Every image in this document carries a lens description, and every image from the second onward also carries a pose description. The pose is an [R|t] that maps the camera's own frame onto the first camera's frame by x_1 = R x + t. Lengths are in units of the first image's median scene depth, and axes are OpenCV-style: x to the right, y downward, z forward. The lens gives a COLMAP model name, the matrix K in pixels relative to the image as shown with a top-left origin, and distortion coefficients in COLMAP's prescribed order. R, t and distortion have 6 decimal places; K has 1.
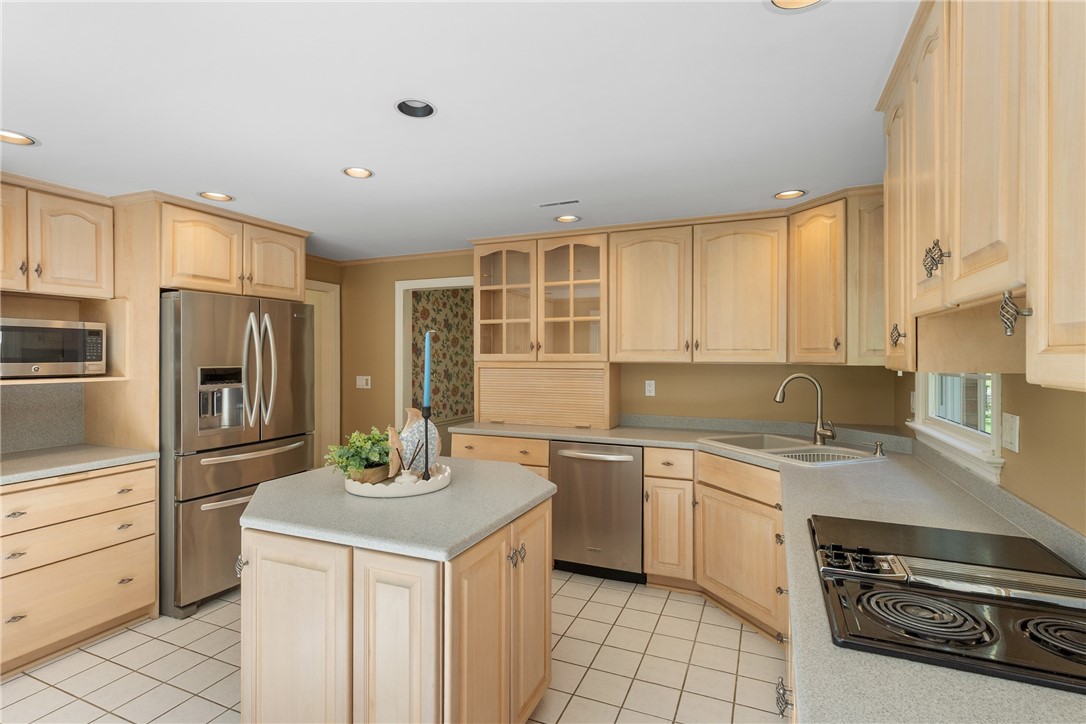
lens RADIAL K [[522.0, 0, 543.4], [0, 522.0, 360.7], [0, 0, 1]] dist [0.005981, -0.000314]
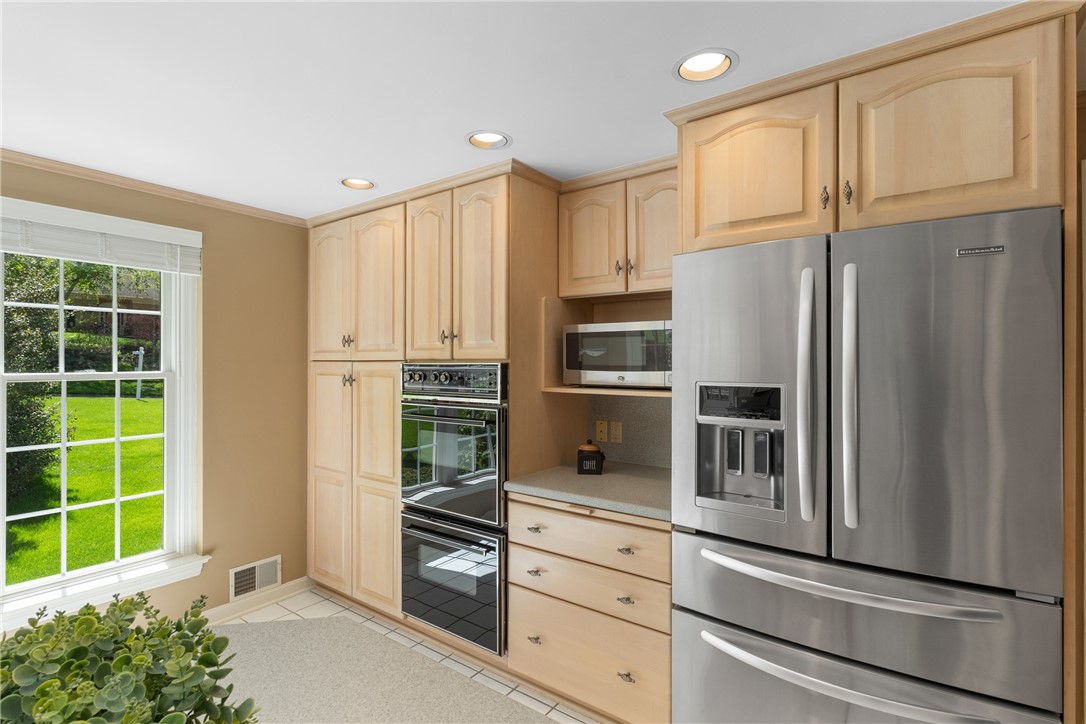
lens RADIAL K [[522.0, 0, 542.8], [0, 522.0, 357.3], [0, 0, 1]] dist [0.005981, -0.000314]
pose [[-0.221895, -0.006600, -0.975048, -0.064308], [-0.003663, 0.999976, -0.005935, -0.012086], [0.975064, 0.002255, -0.221914, 0.952110]]
